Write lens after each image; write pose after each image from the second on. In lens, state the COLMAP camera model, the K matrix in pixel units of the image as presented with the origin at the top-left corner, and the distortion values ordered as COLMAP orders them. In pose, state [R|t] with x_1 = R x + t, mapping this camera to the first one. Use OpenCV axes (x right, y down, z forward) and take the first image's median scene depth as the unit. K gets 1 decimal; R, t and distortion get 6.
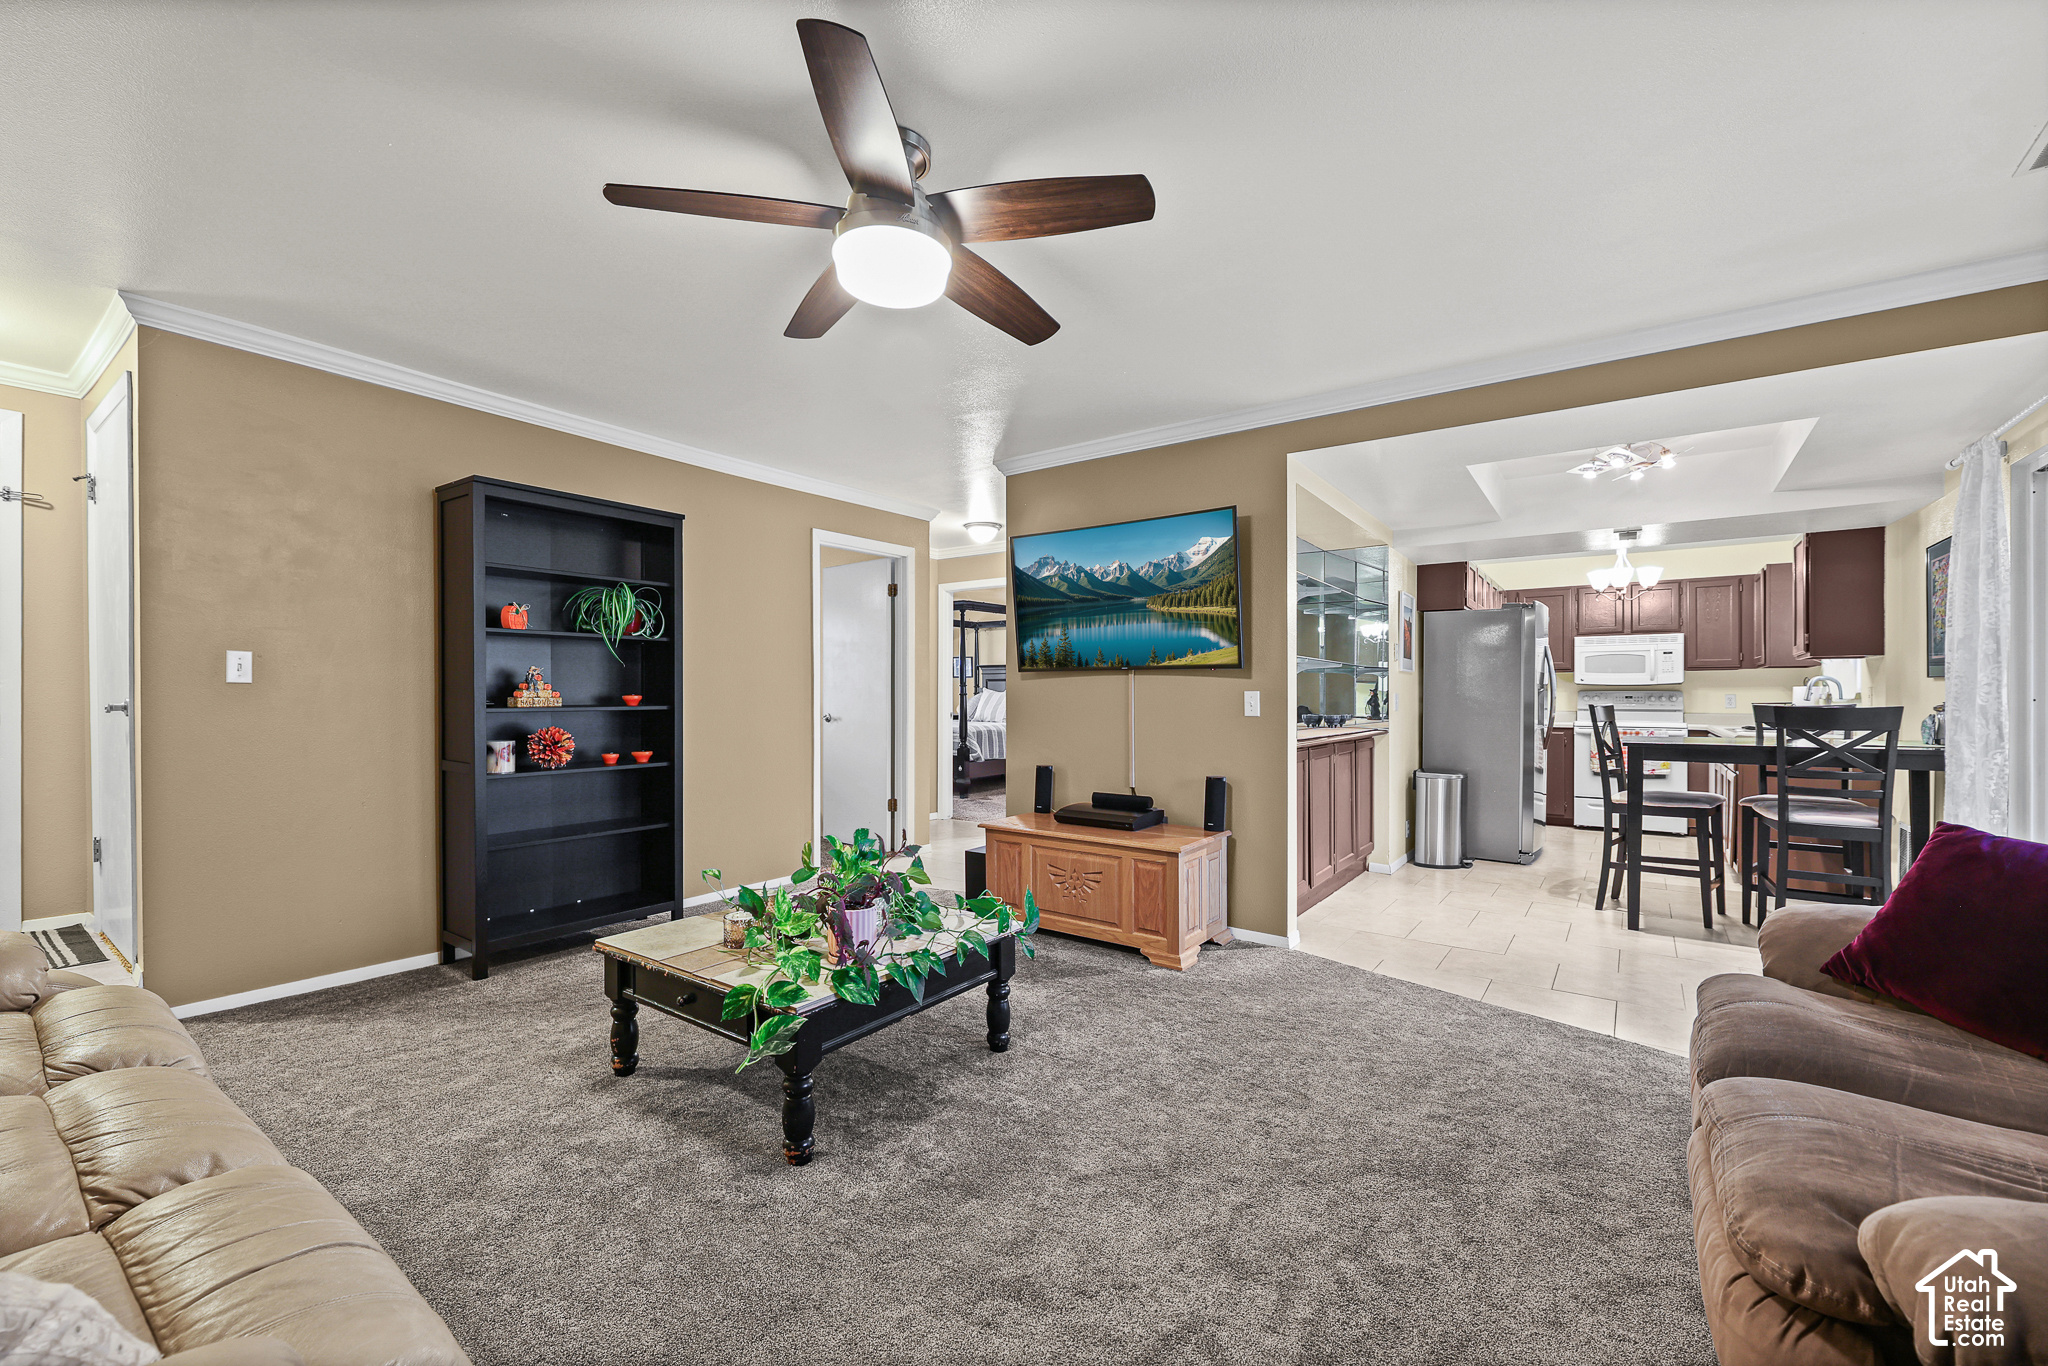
lens RADIAL K [[832.2, 0, 1024.2], [0, 832.2, 720.6], [0, 0, 1]] dist [-0.000147, -0.000023]
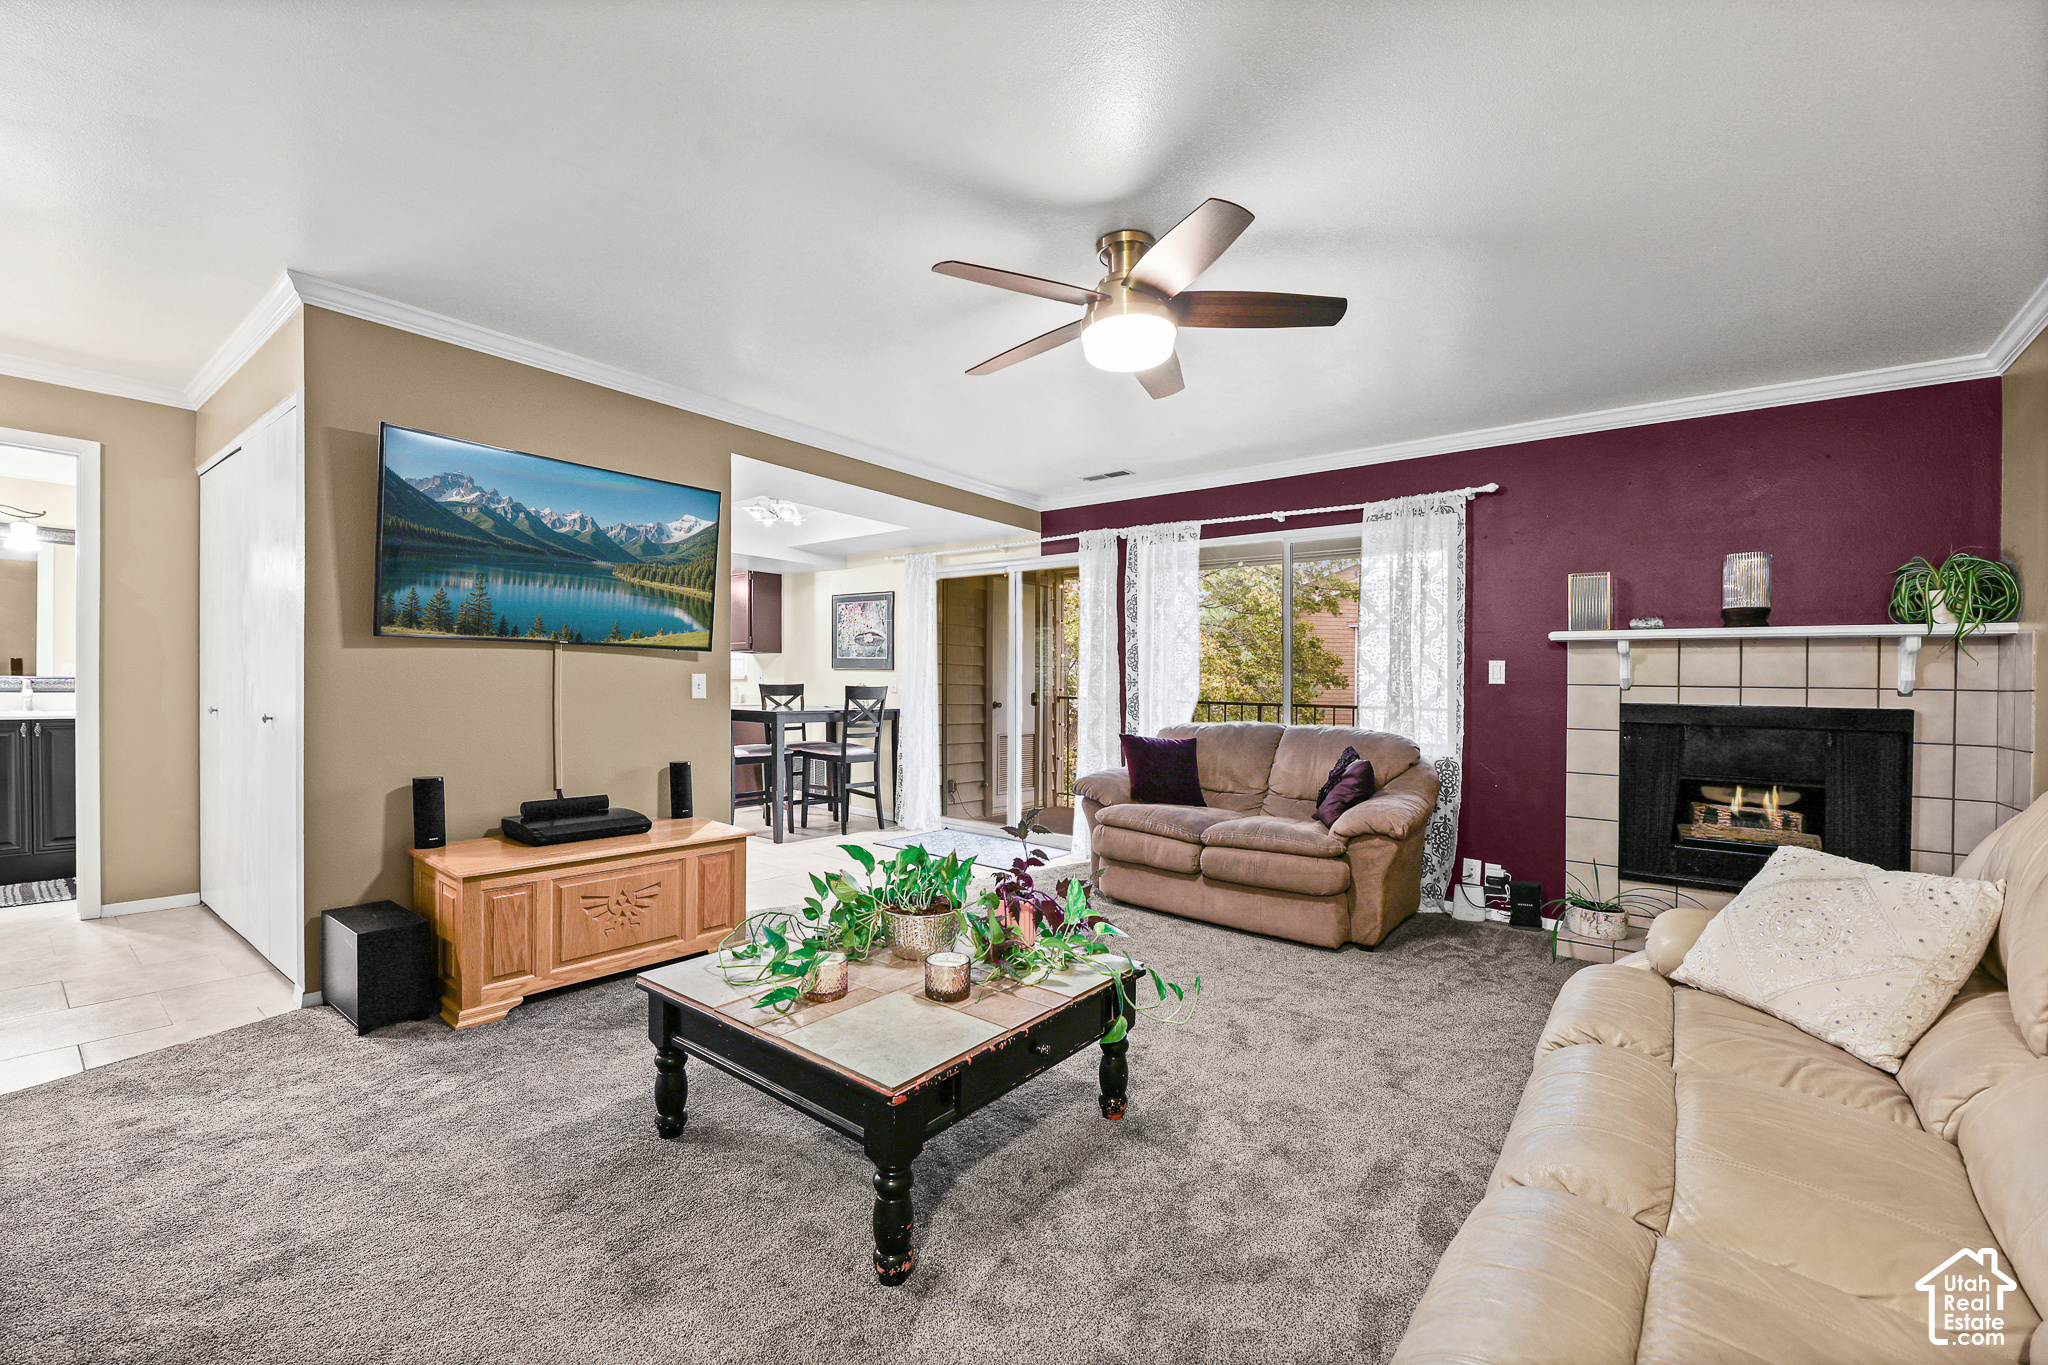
lens RADIAL K [[841.7, 0, 1024.0], [0, 841.7, 682.5], [0, 0, 1]] dist [0.000493, 0.000039]
pose [[0.040446, -0.001393, 0.999181, -0.717841], [0.001483, 0.999998, 0.001334, -0.025483], [-0.999181, 0.001428, 0.040448, 0.548019]]
